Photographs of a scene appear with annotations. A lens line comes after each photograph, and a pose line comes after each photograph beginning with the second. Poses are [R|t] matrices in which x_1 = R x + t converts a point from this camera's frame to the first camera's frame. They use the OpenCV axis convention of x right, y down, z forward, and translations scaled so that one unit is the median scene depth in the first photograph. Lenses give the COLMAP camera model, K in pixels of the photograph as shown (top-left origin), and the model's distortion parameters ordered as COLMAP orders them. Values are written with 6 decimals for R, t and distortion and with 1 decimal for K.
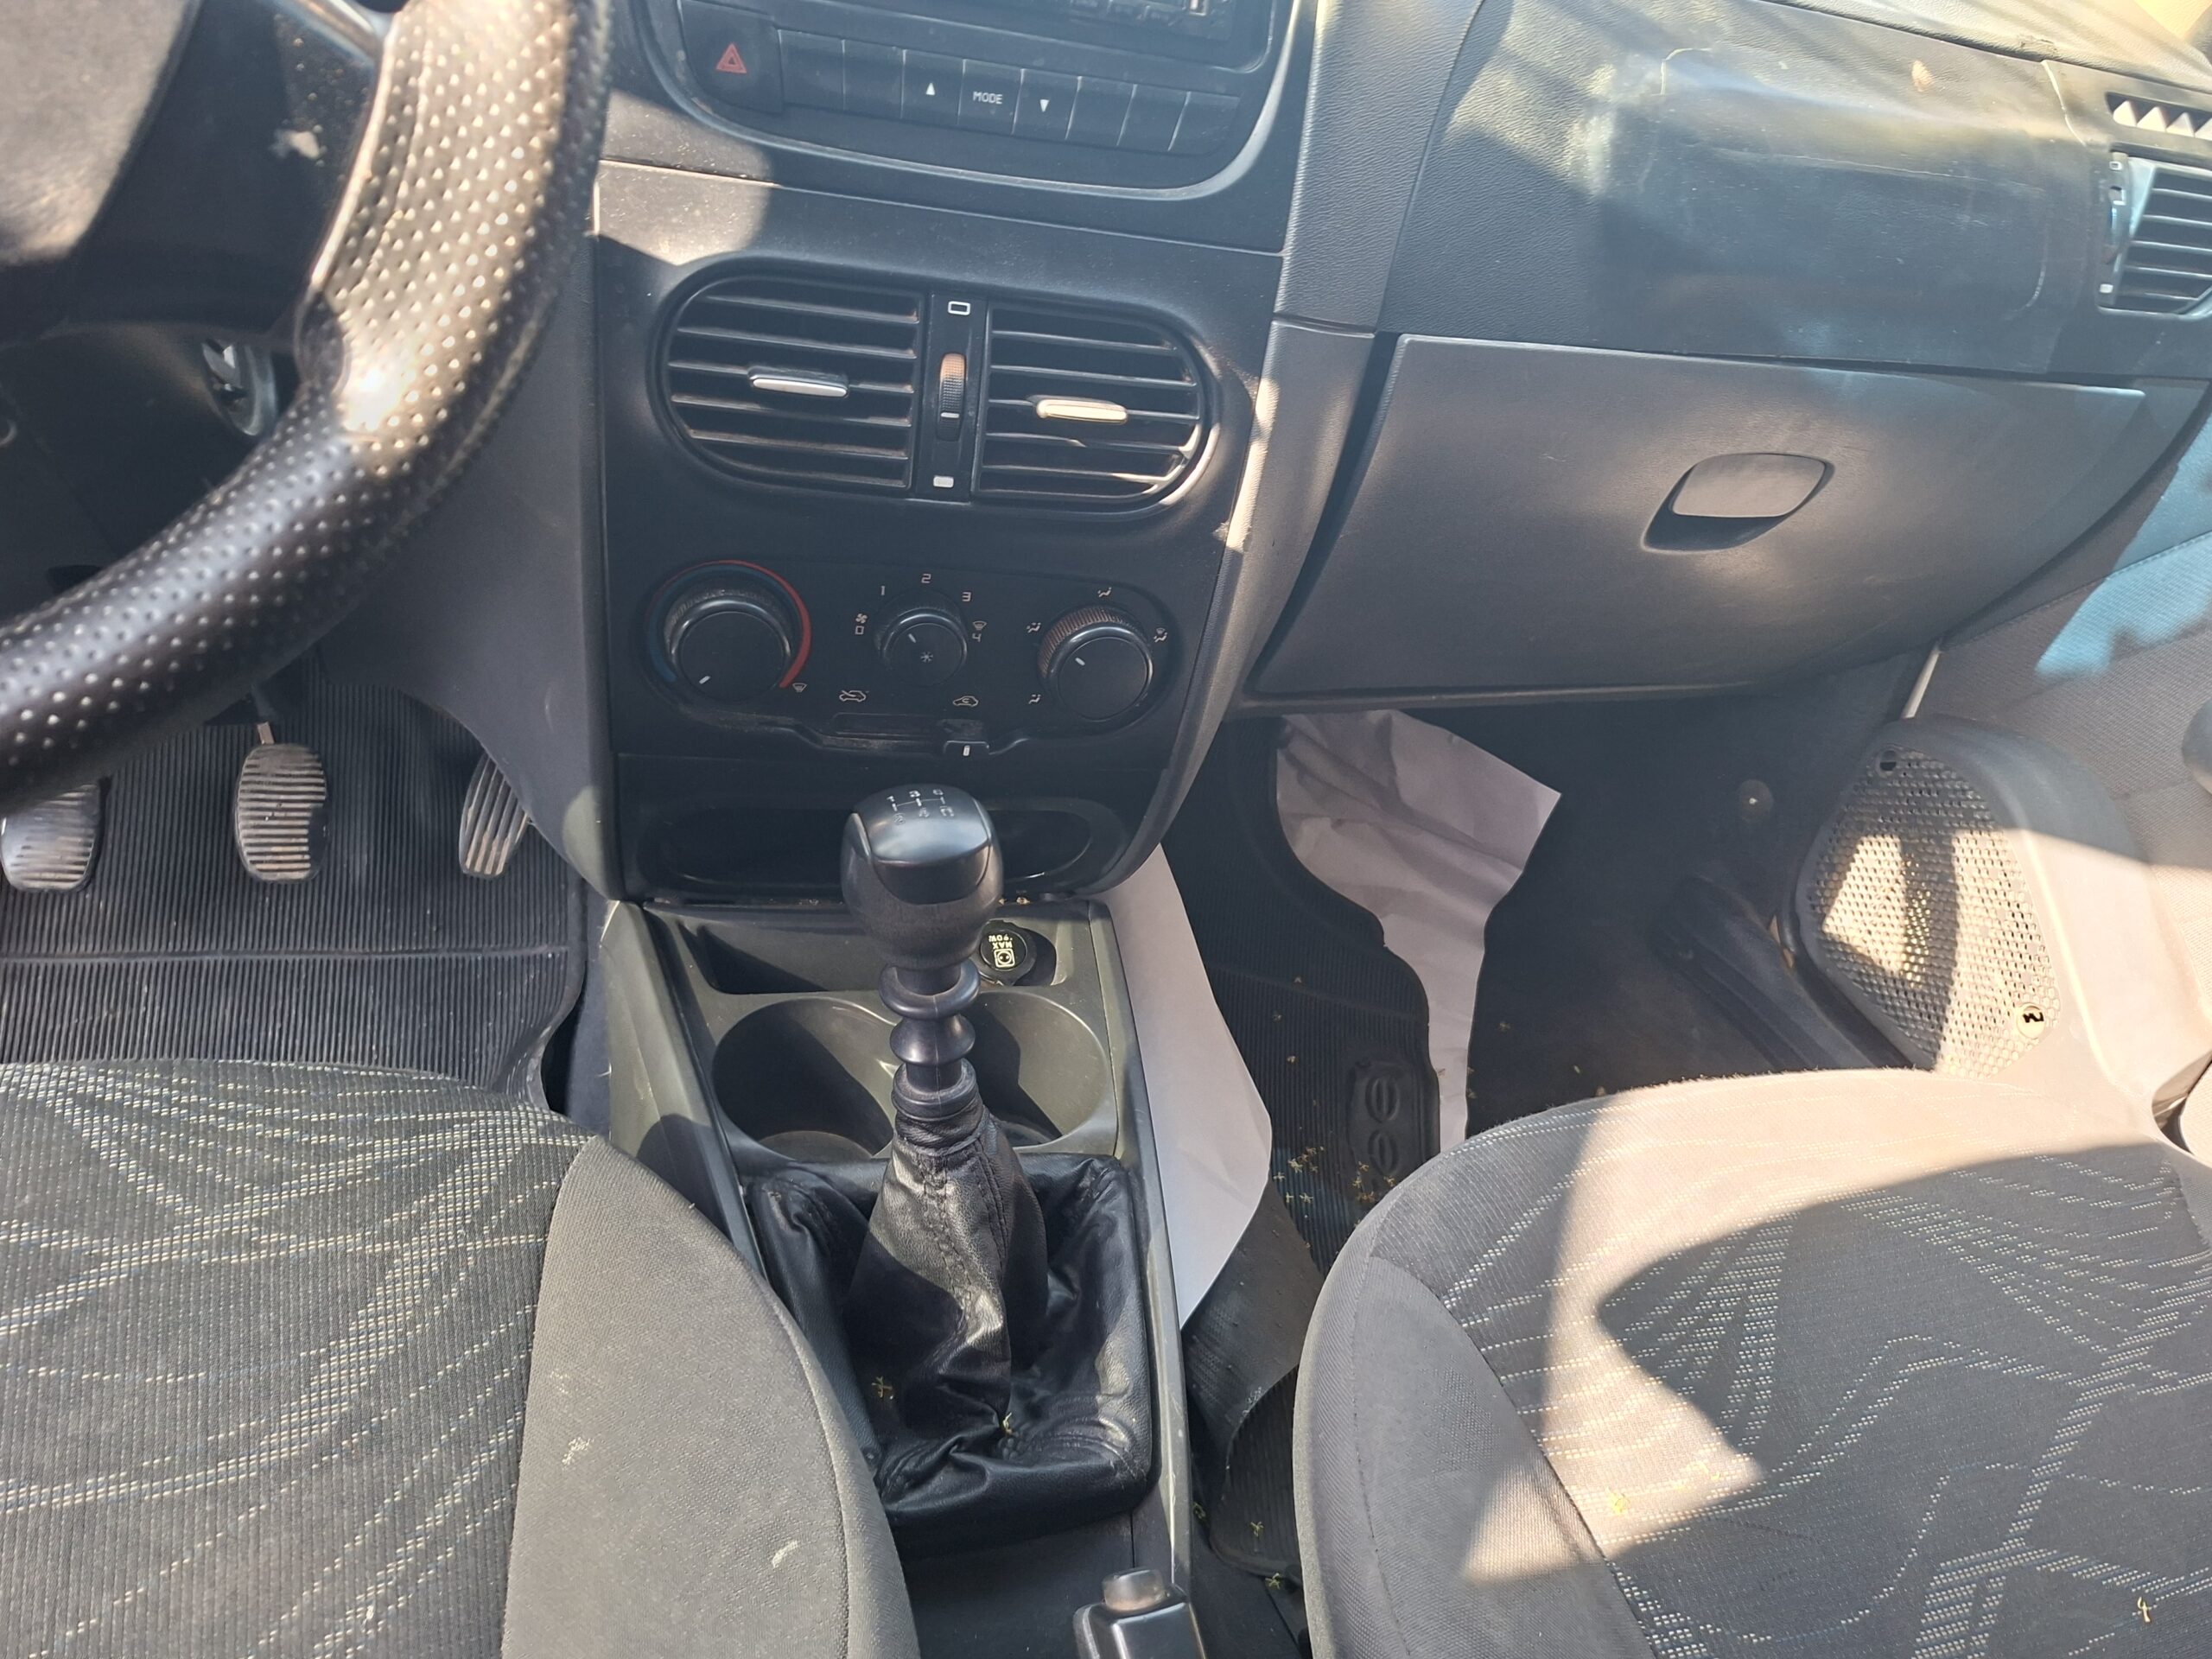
lens RADIAL K [[1553.1, 0, 1101.8], [0, 1553.1, 869.6], [0, 0, 1]] dist [0.054878, -0.050687]
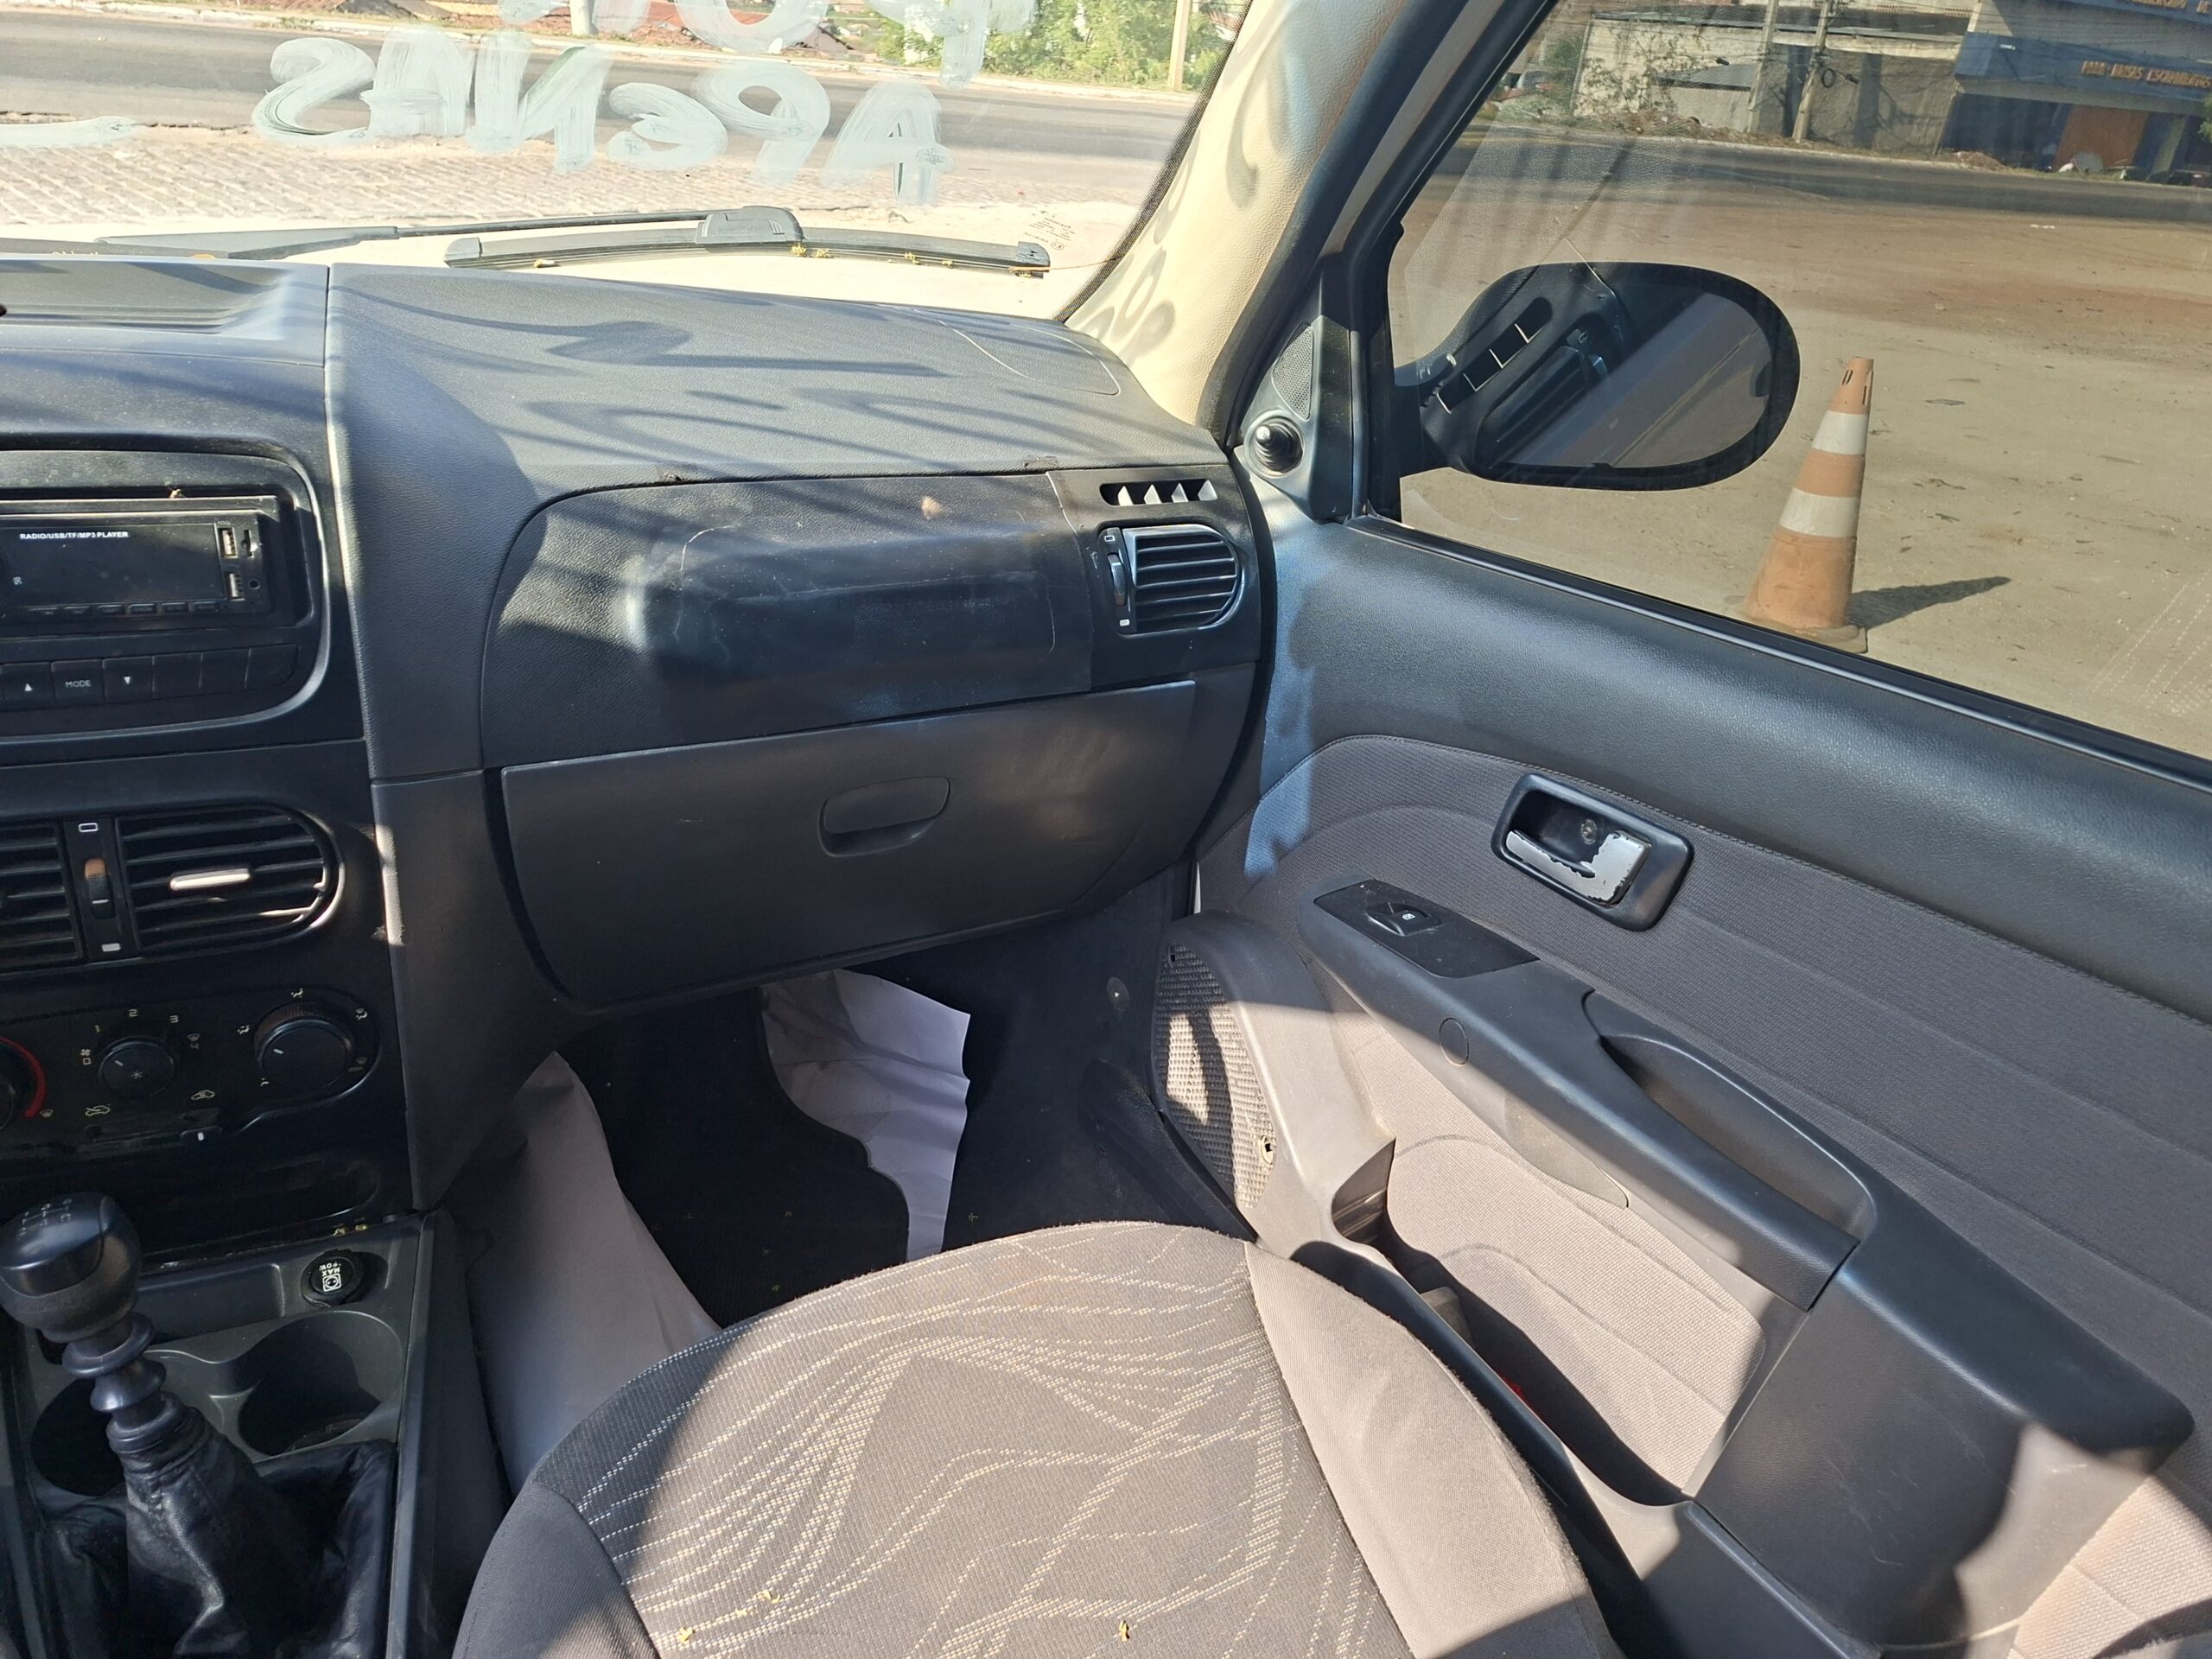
lens RADIAL K [[1553.1, 0, 1127.0], [0, 1553.1, 844.1], [0, 0, 1]] dist [0.054878, -0.050687]
pose [[0.979258, -0.163827, 0.119227, 0.573863], [0.178199, 0.976407, -0.121964, -0.019660], [-0.096433, 0.140680, 0.985348, -0.386221]]
